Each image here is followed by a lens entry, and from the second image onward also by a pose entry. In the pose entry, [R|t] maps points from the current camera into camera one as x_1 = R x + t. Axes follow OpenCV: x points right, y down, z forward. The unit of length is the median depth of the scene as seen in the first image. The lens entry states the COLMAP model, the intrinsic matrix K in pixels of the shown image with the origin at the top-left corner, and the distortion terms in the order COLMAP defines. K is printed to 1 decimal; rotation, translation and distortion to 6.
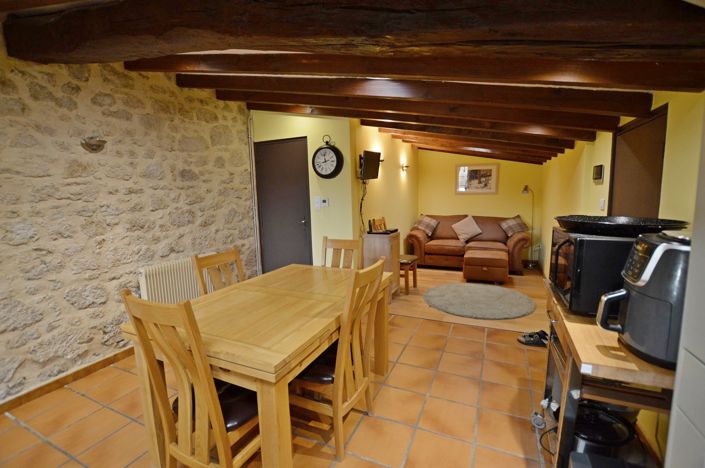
lens RADIAL K [[312.3, 0, 352.5], [0, 312.3, 234.0], [0, 0, 1]] dist [-0.028157, 0.000235]
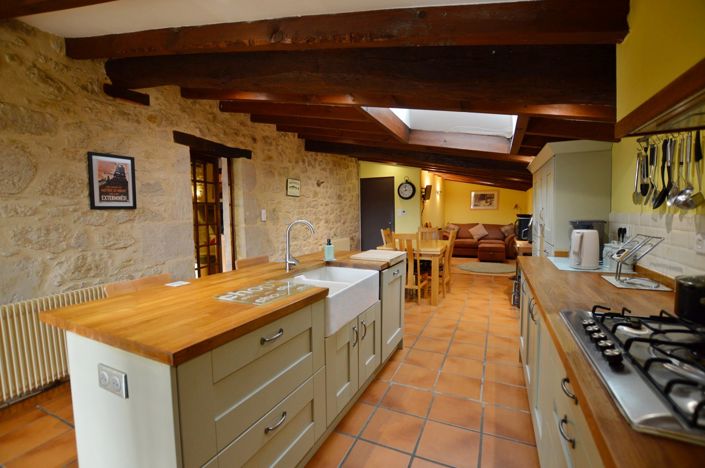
lens RADIAL K [[312.3, 0, 352.5], [0, 312.3, 234.0], [0, 0, 1]] dist [-0.028157, 0.000235]
pose [[0.999916, 0.010314, -0.007887, -0.343209], [-0.010753, 0.998270, -0.057809, 0.124198], [0.007277, 0.057889, 0.998296, -0.758704]]
